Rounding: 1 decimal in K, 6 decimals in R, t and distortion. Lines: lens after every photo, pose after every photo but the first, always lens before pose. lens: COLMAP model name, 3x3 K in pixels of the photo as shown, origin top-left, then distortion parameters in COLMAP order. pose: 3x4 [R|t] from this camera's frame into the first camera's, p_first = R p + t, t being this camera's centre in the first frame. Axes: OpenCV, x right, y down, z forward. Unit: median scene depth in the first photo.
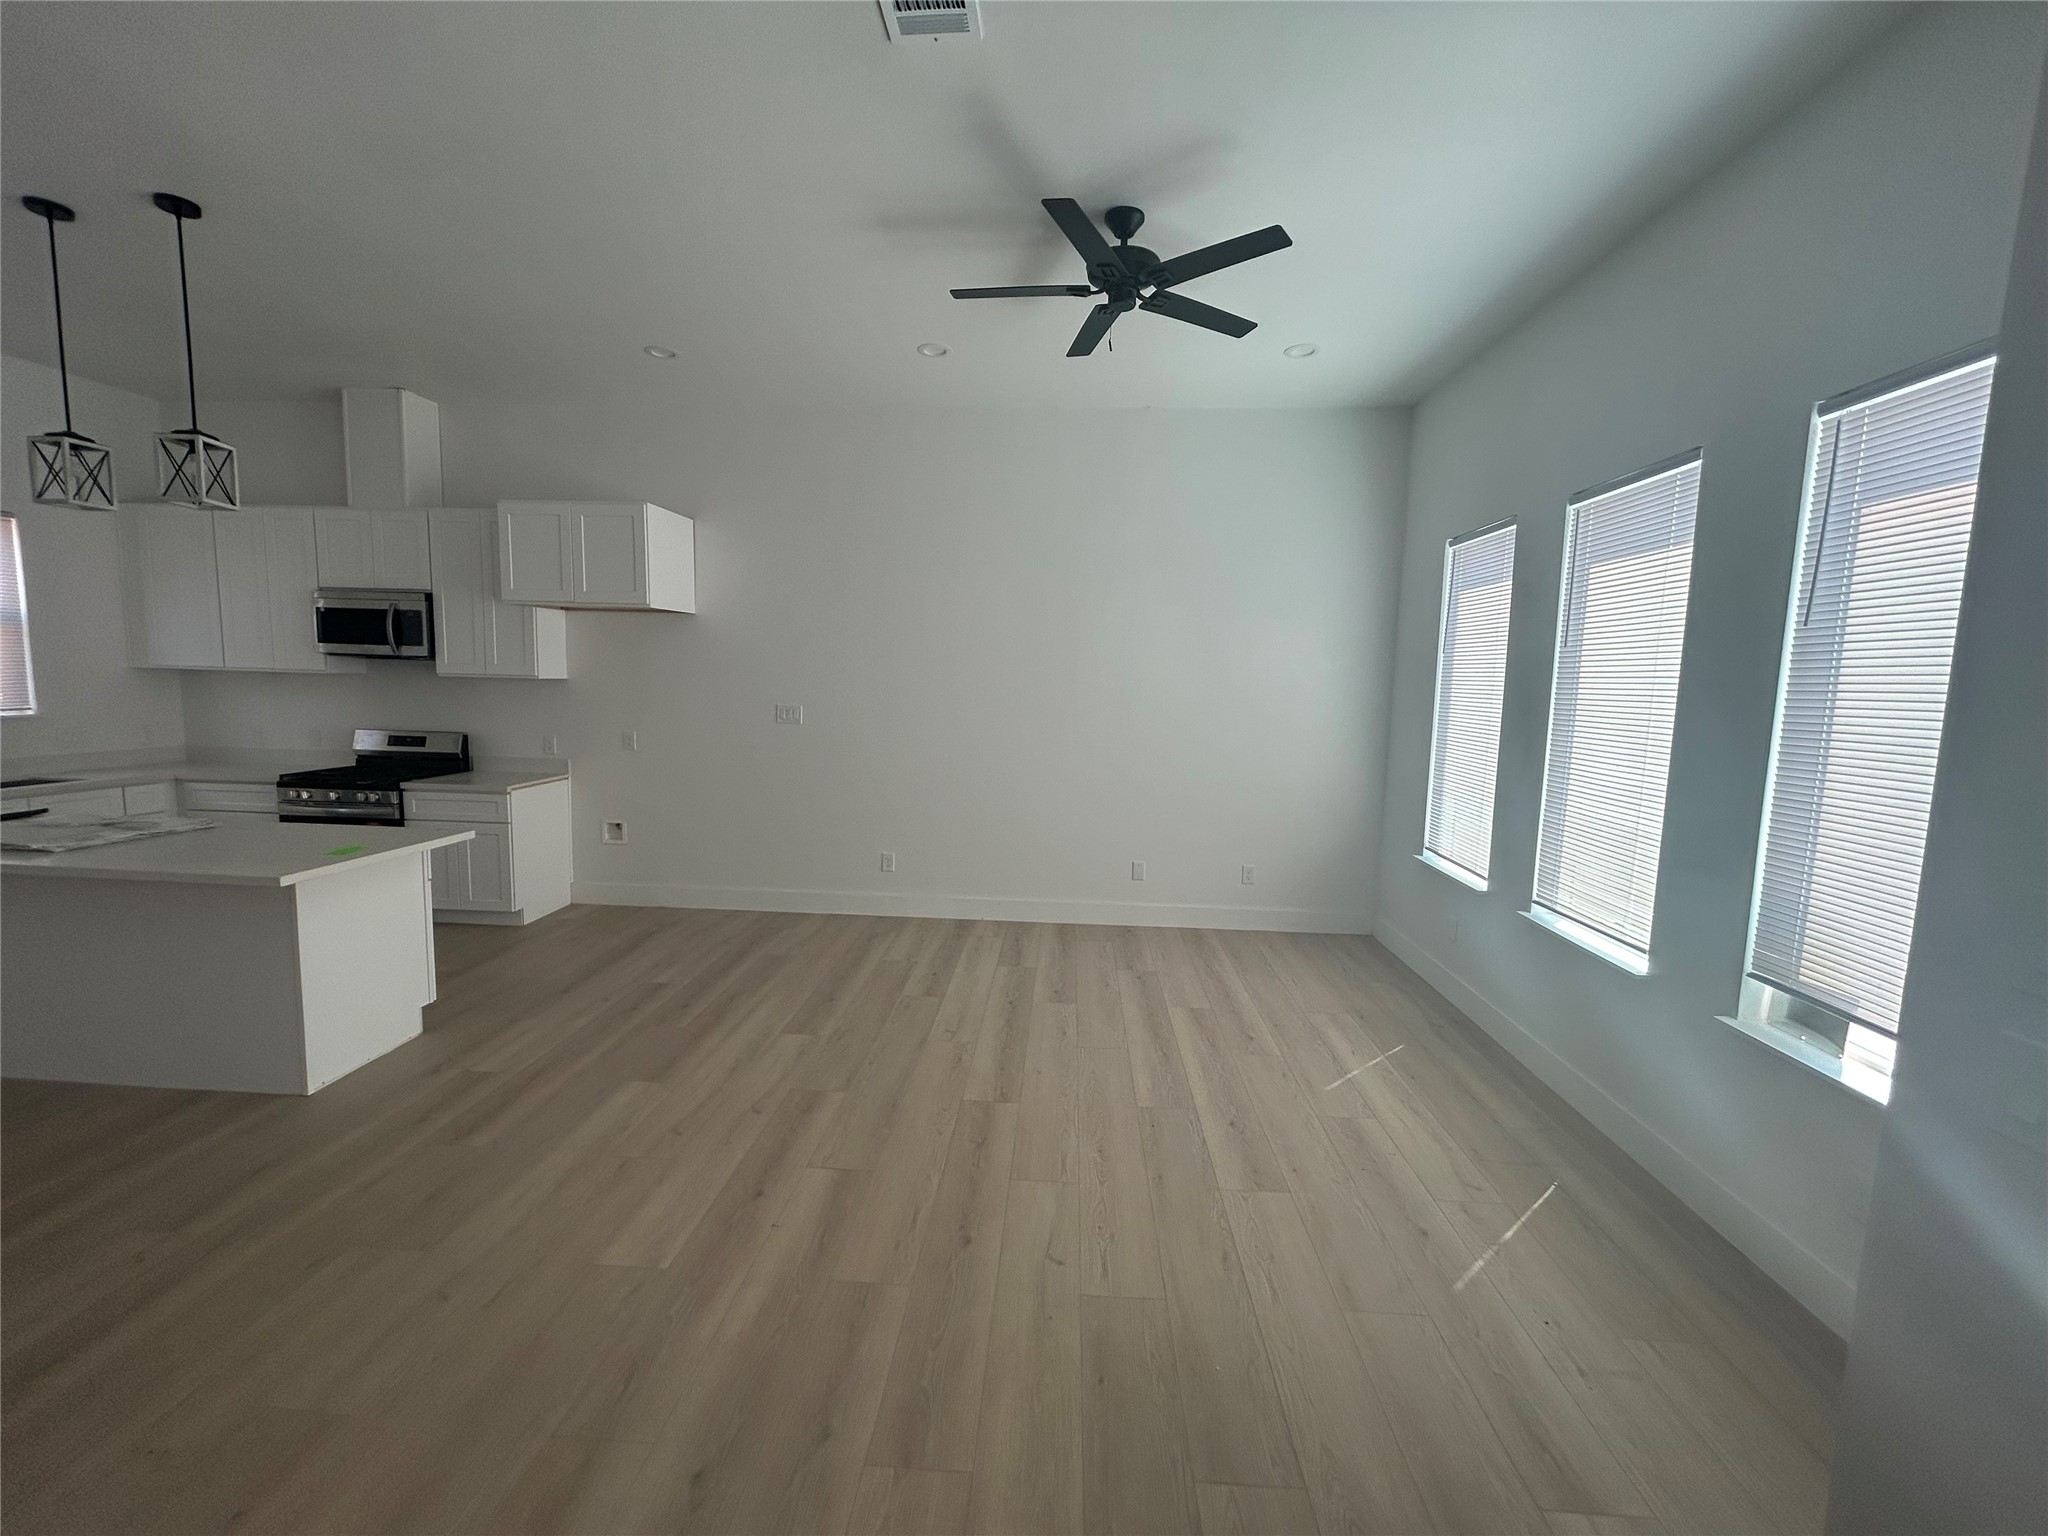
lens RADIAL K [[824.1, 0, 1024.0], [0, 824.1, 768.0], [0, 0, 1]] dist [0.000229, 0.000244]
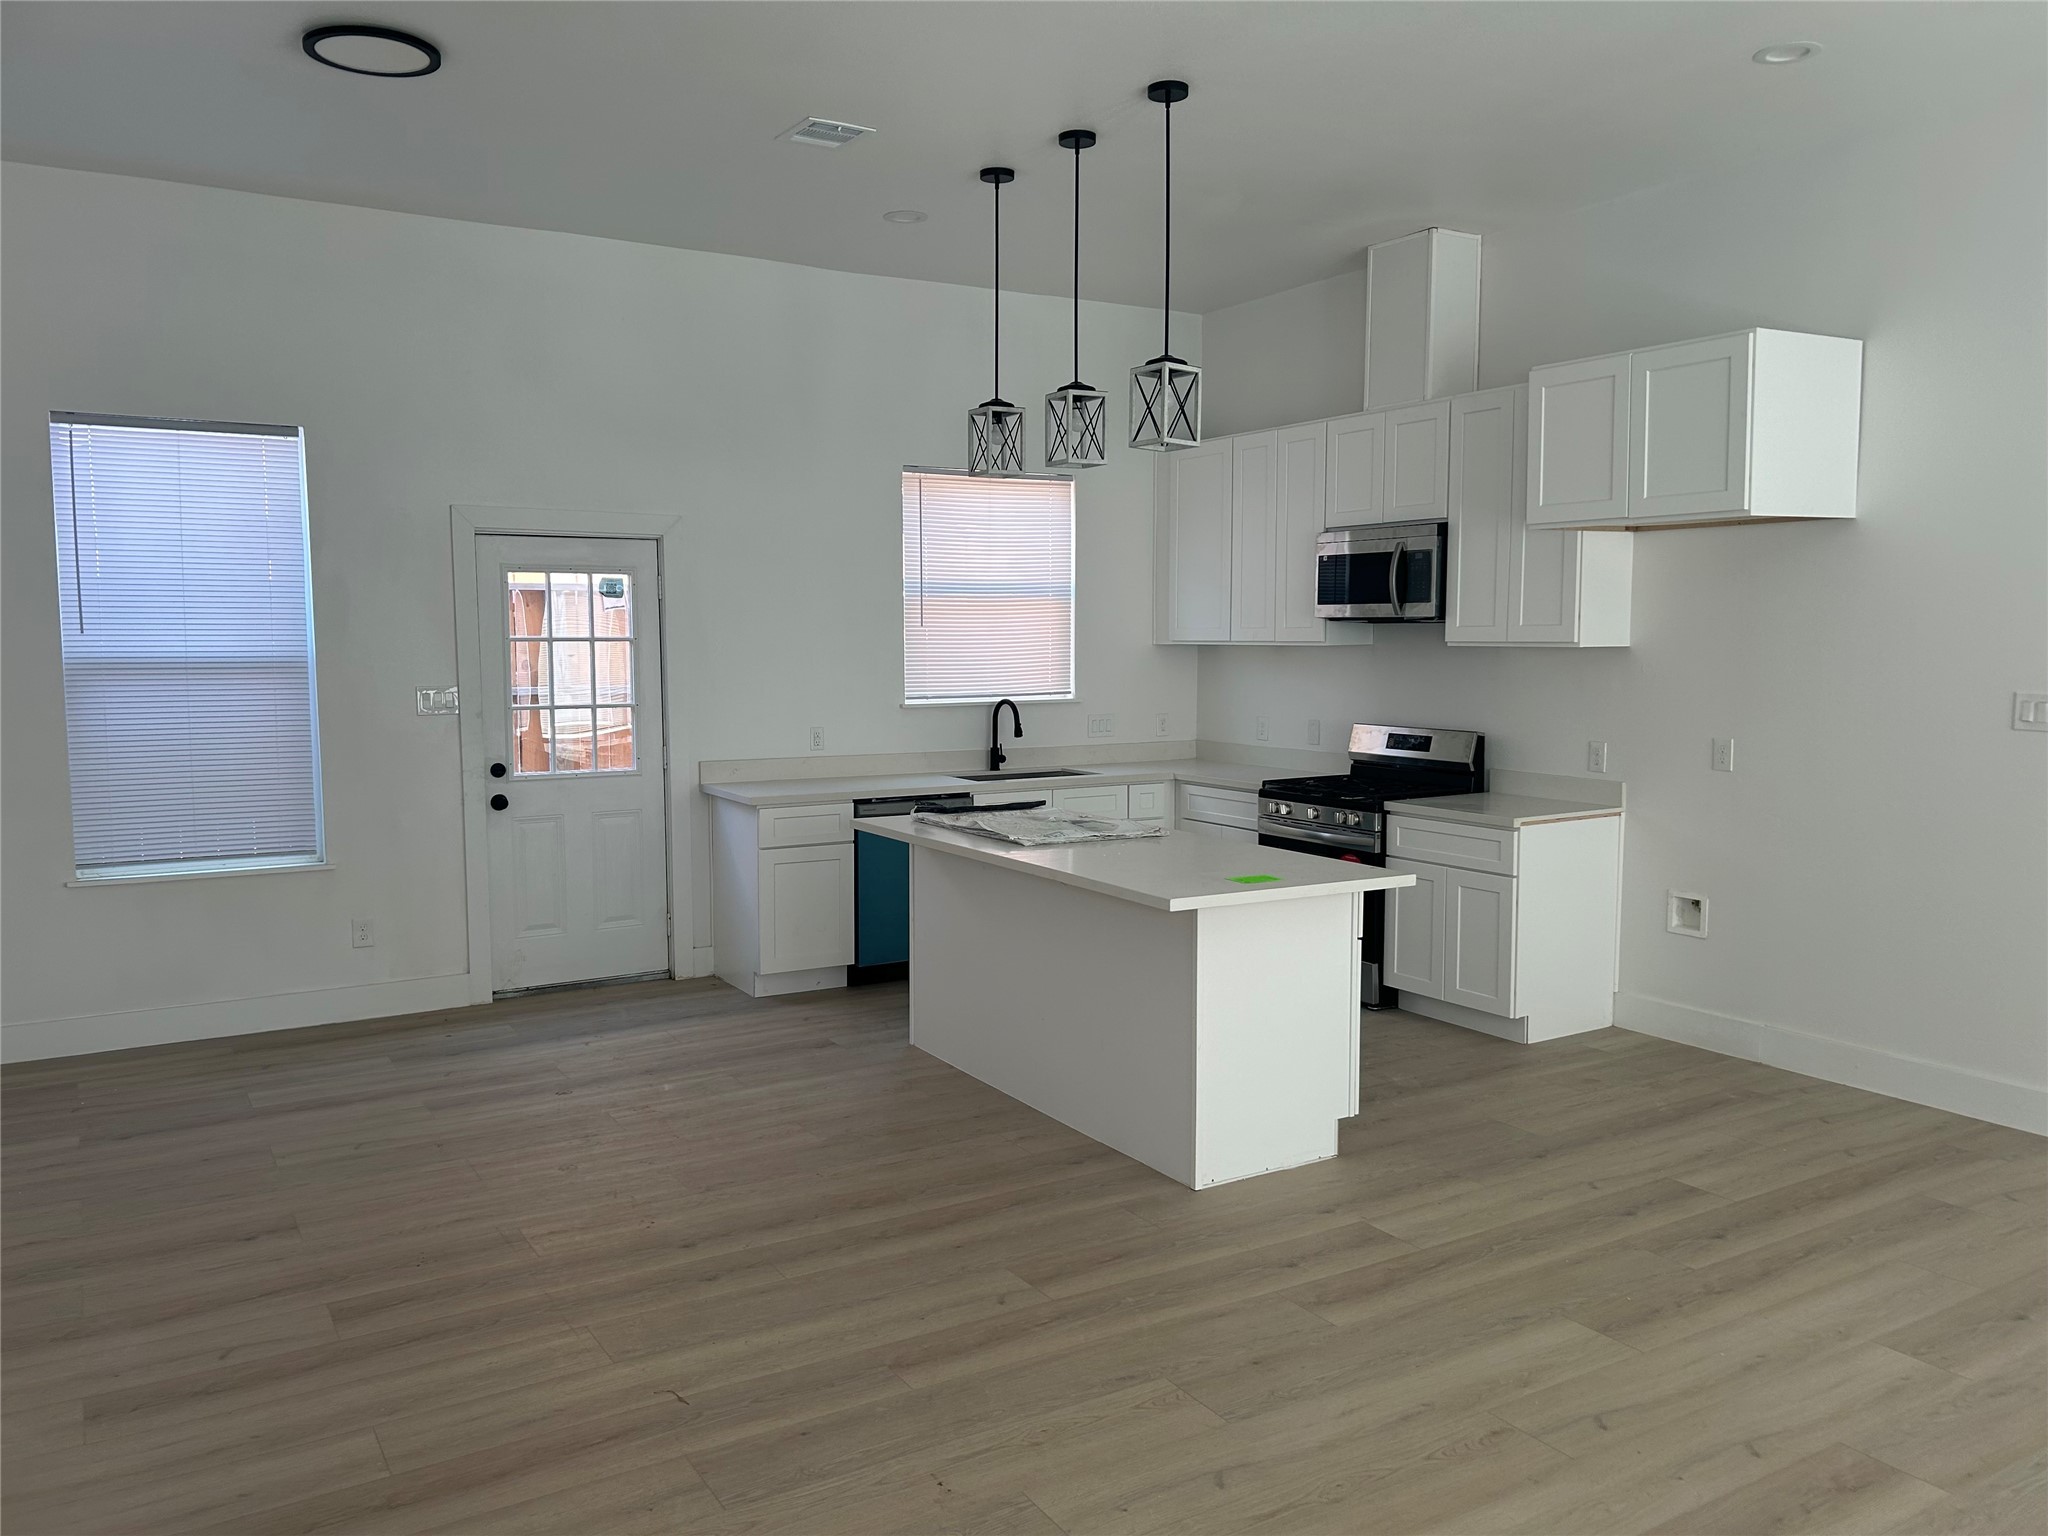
lens RADIAL K [[1550.7, 0, 1024.0], [0, 1550.7, 768.0], [0, 0, 1]] dist [0.042069, -0.071798]
pose [[0.561243, 0.044571, -0.826450, 0.147551], [-0.070202, 0.997514, 0.006122, 0.003146], [0.824669, 0.054582, 0.562976, 0.015737]]
